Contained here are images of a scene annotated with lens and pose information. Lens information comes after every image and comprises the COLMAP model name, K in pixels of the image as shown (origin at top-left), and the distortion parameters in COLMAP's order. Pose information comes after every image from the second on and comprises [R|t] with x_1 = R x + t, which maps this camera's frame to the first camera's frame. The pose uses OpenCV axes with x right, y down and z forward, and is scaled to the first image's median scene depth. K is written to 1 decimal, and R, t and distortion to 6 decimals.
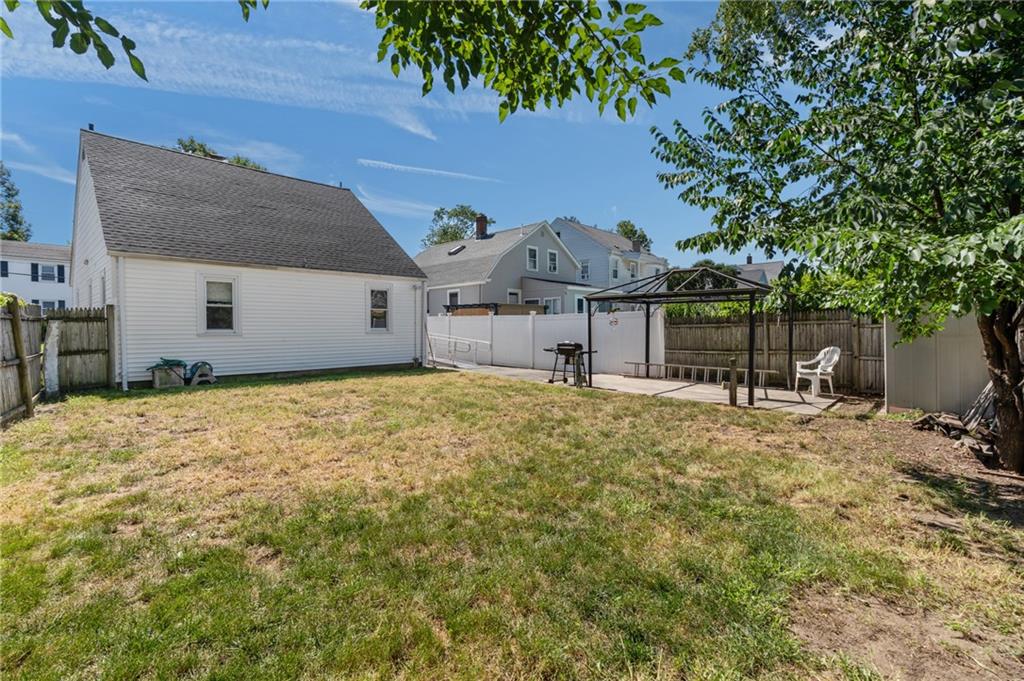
lens RADIAL K [[467.2, 0, 518.7], [0, 467.2, 335.2], [0, 0, 1]] dist [-0.010960, 0.002228]
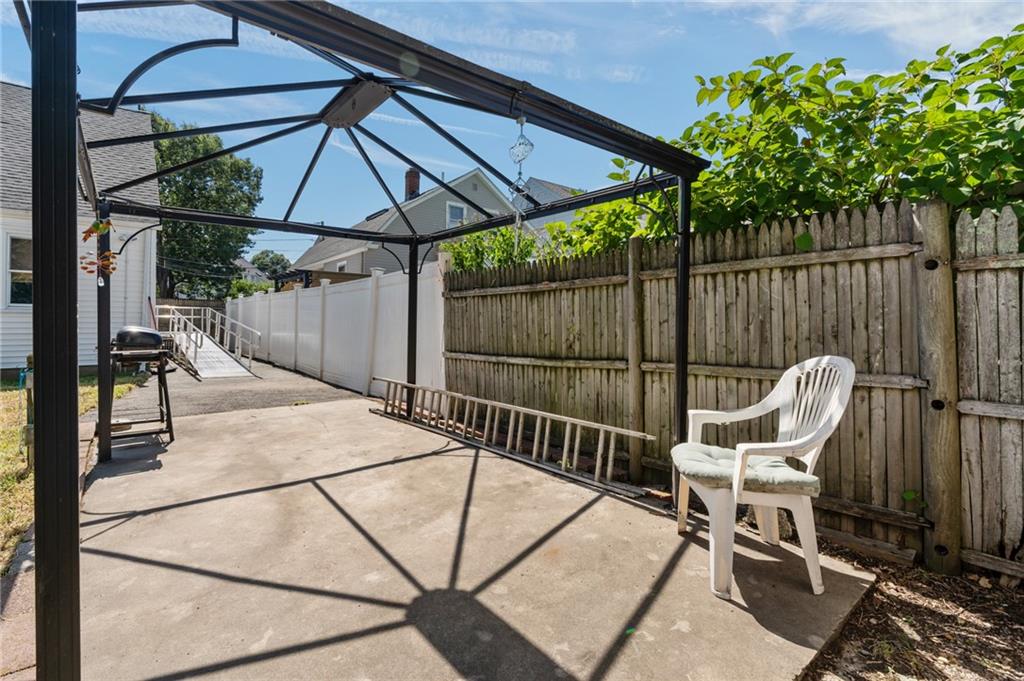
lens RADIAL K [[467.2, 0, 521.7], [0, 467.2, 319.3], [0, 0, 1]] dist [-0.010960, 0.002228]
pose [[0.992021, 0.011166, -0.125580, 0.479789], [-0.014472, 0.999571, -0.025444, 0.013068], [0.125242, 0.027058, 0.991757, 0.652631]]
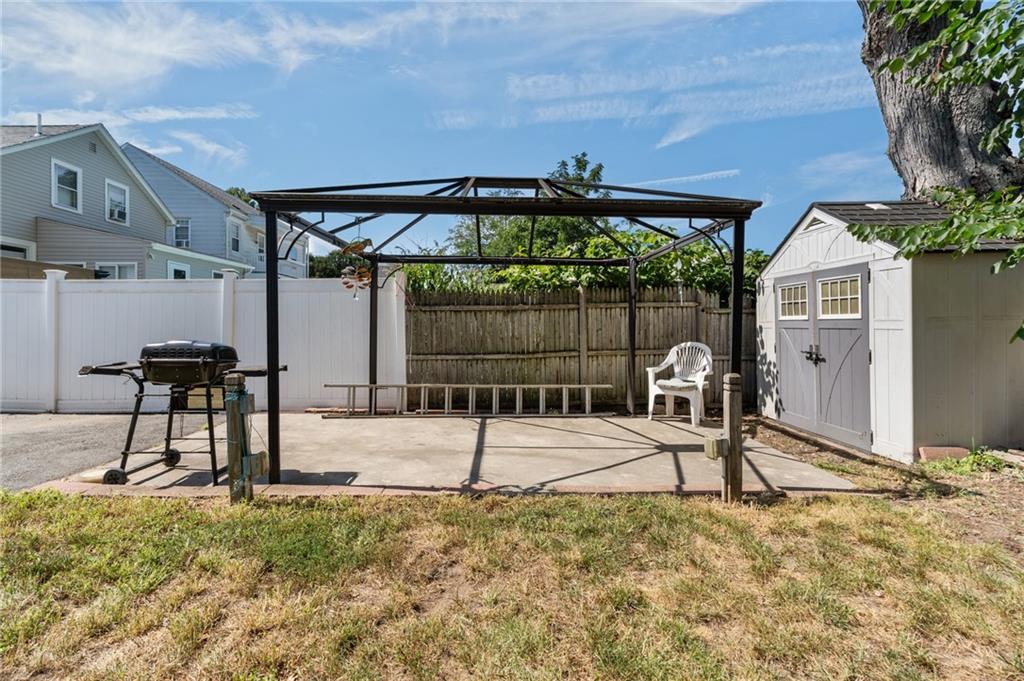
lens RADIAL K [[467.2, 0, 510.0], [0, 467.2, 332.5], [0, 0, 1]] dist [-0.010960, 0.002228]
pose [[0.713606, -0.001268, 0.700546, 0.042353], [0.007884, 0.999950, -0.006221, 0.012033], [-0.700503, 0.009963, 0.713580, 0.619414]]
